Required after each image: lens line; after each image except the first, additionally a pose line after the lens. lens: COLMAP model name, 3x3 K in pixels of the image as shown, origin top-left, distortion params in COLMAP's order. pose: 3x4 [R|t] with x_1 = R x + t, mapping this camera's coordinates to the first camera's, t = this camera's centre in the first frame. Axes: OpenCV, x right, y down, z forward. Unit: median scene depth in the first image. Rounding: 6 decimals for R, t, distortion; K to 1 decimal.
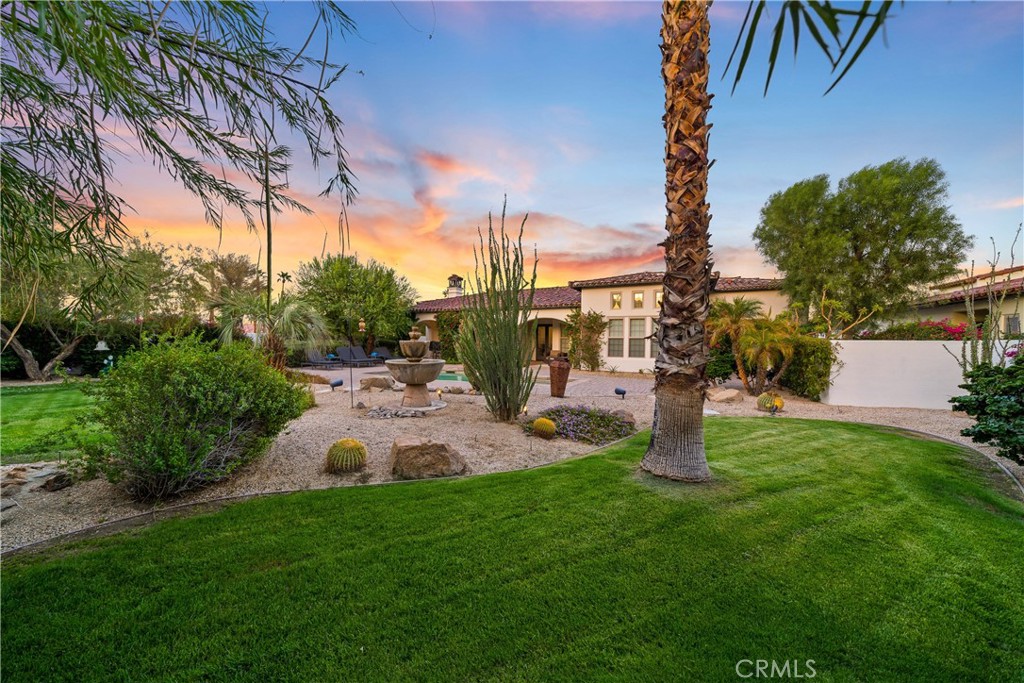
lens RADIAL K [[345.5, 0, 512.0], [0, 345.5, 341.5], [0, 0, 1]] dist [0.000587, 0.000061]
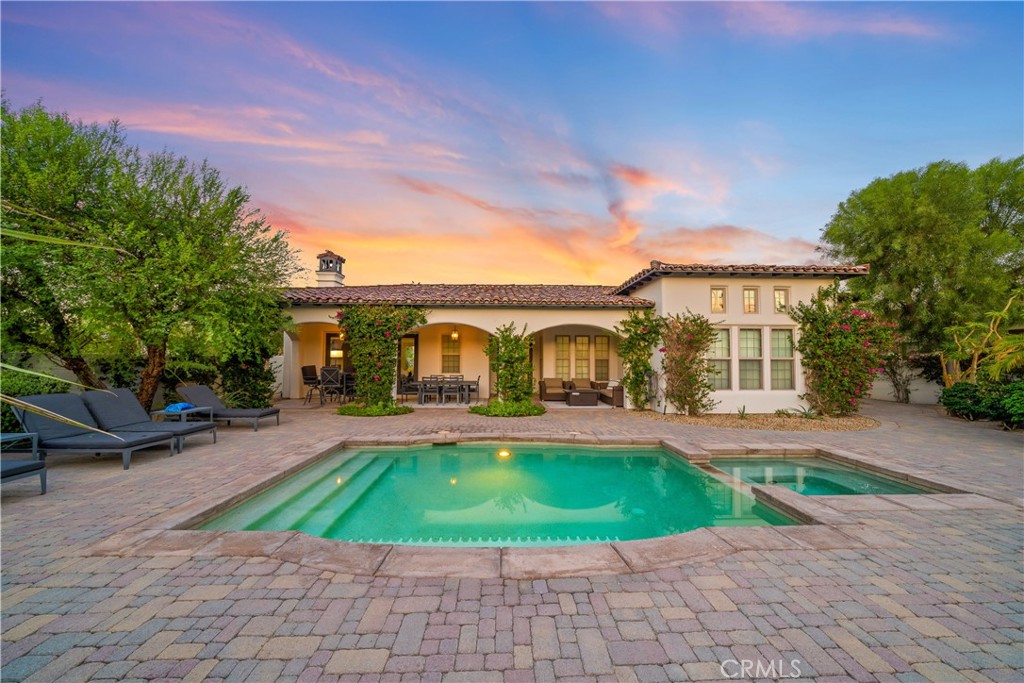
lens RADIAL K [[345.5, 0, 512.0], [0, 345.5, 341.5], [0, 0, 1]] dist [0.000587, 0.000061]
pose [[0.876336, 0.014571, 0.481480, -0.317979], [0.008826, 0.998889, -0.046294, -0.015709], [-0.481619, 0.044819, 0.875234, 0.609403]]
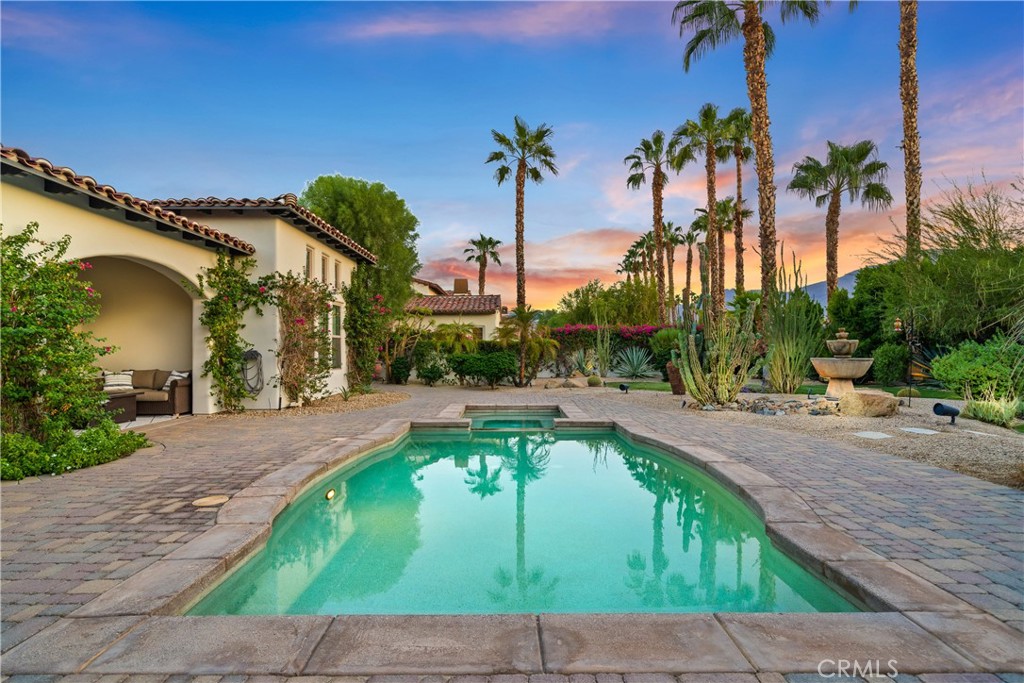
lens RADIAL K [[484.1, 0, 512.0], [0, 484.1, 341.5], [0, 0, 1]] dist [-0.000474, -0.000724]
pose [[-0.458112, 0.004243, 0.888884, -0.449087], [-0.001556, 0.999983, -0.005575, 0.001012], [-0.888893, -0.003938, -0.458098, 0.991800]]
